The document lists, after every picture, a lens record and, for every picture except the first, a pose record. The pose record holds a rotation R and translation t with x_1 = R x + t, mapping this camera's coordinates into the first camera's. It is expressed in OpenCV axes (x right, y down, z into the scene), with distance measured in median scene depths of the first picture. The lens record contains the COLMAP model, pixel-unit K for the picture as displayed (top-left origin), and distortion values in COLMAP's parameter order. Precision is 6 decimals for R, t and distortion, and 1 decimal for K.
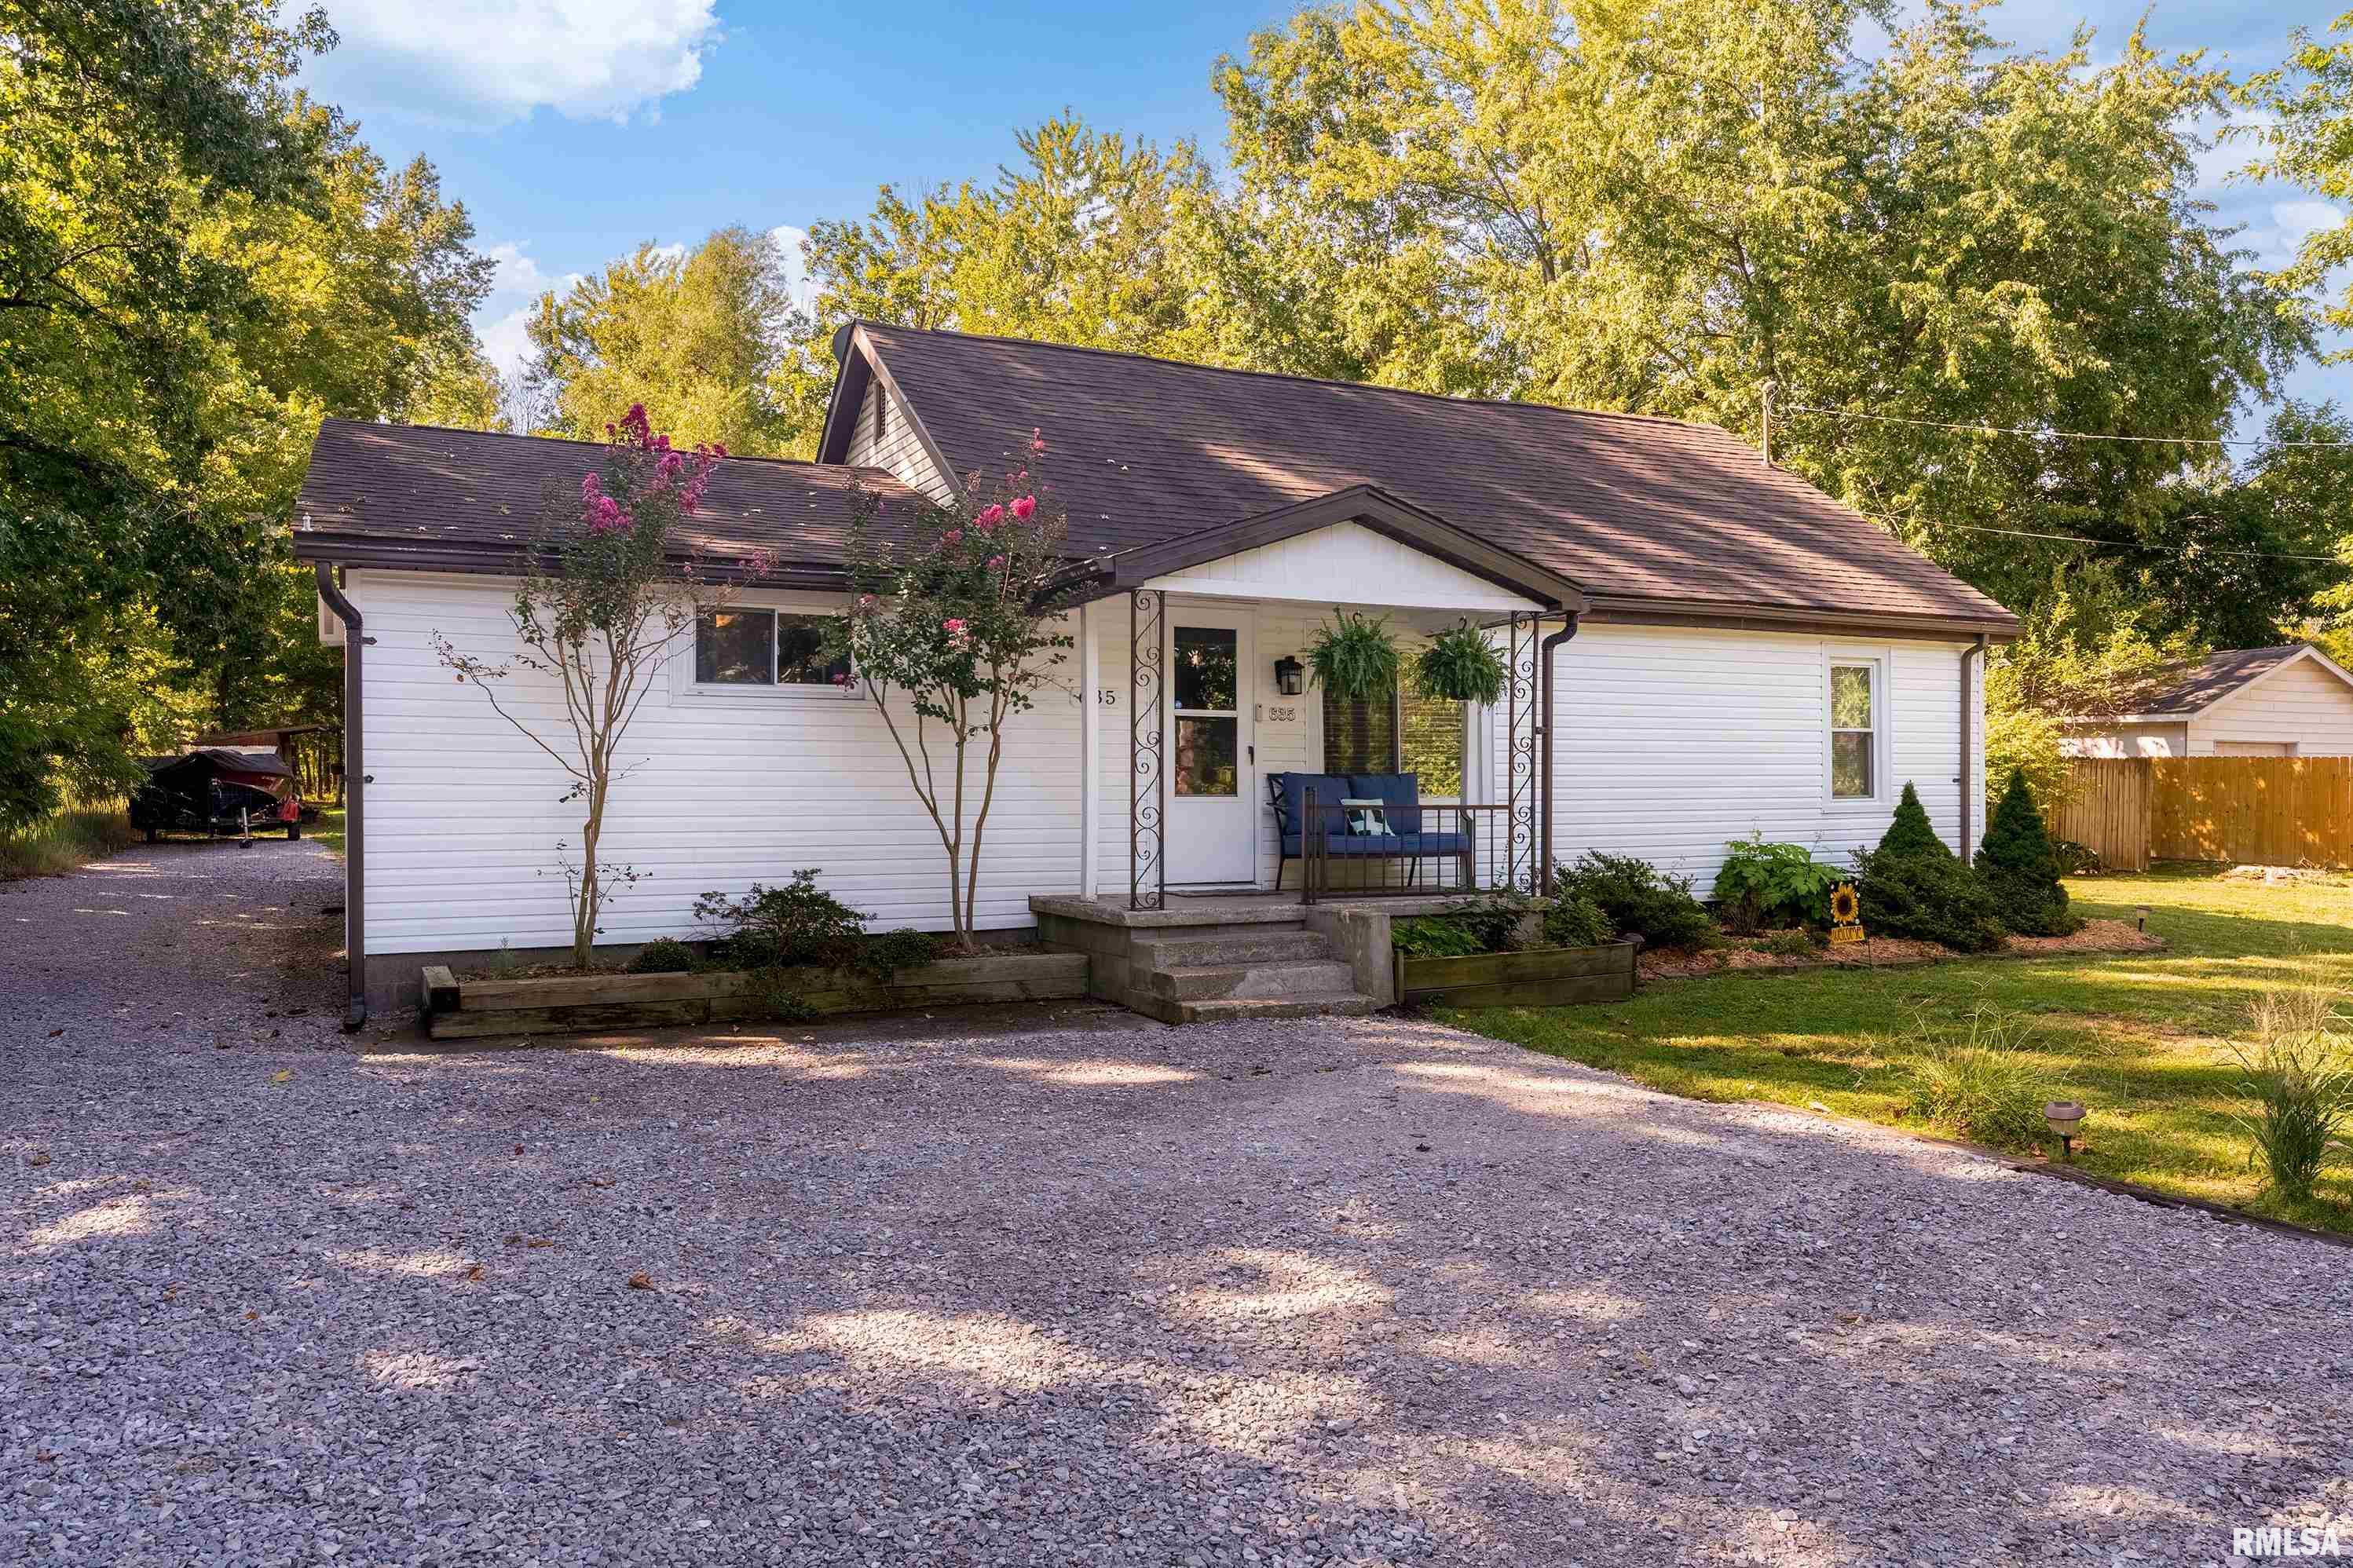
lens RADIAL K [[1544.0, 0, 1176.5], [0, 1544.0, 784.0], [0, 0, 1]] dist [0.001434, 0.001065]
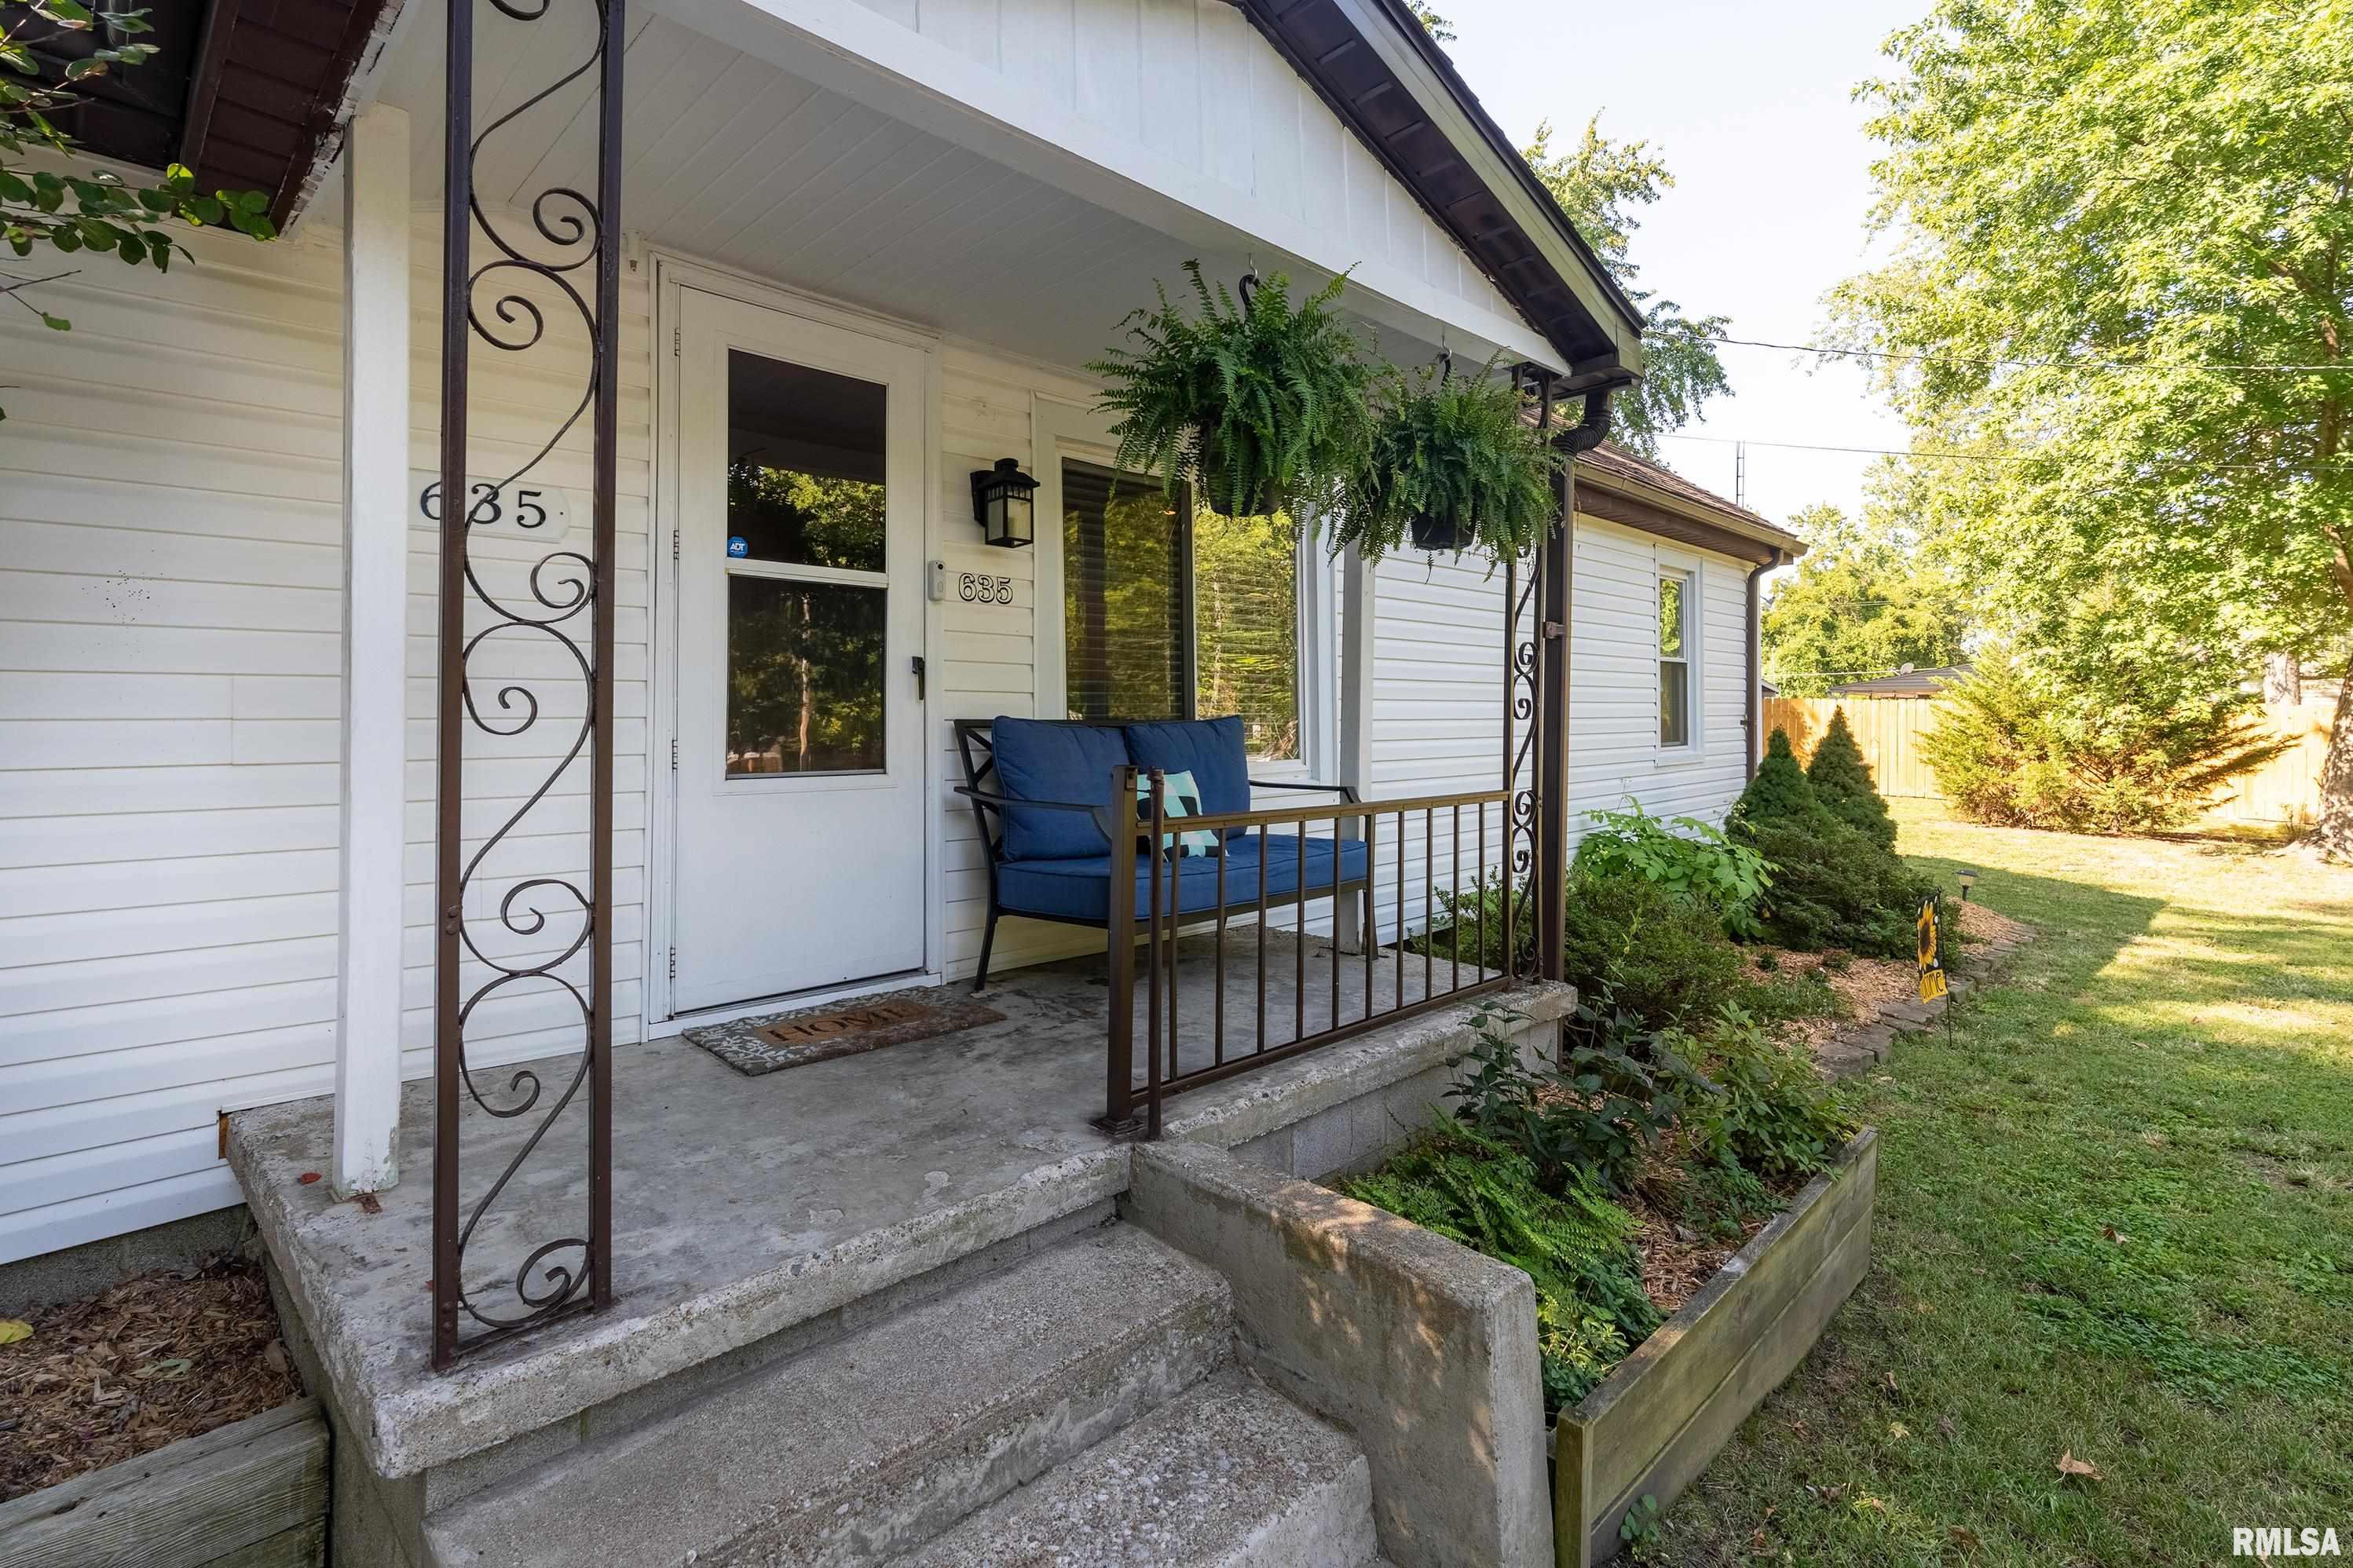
lens RADIAL K [[1092.8, 0, 1170.3], [0, 1092.8, 705.6], [0, 0, 1]] dist [-0.001652, -0.000557]
pose [[0.946404, 0.003000, 0.322971, 0.015834], [-0.000215, 0.999962, -0.008660, -0.007988], [-0.322985, 0.008127, 0.946369, 0.685094]]
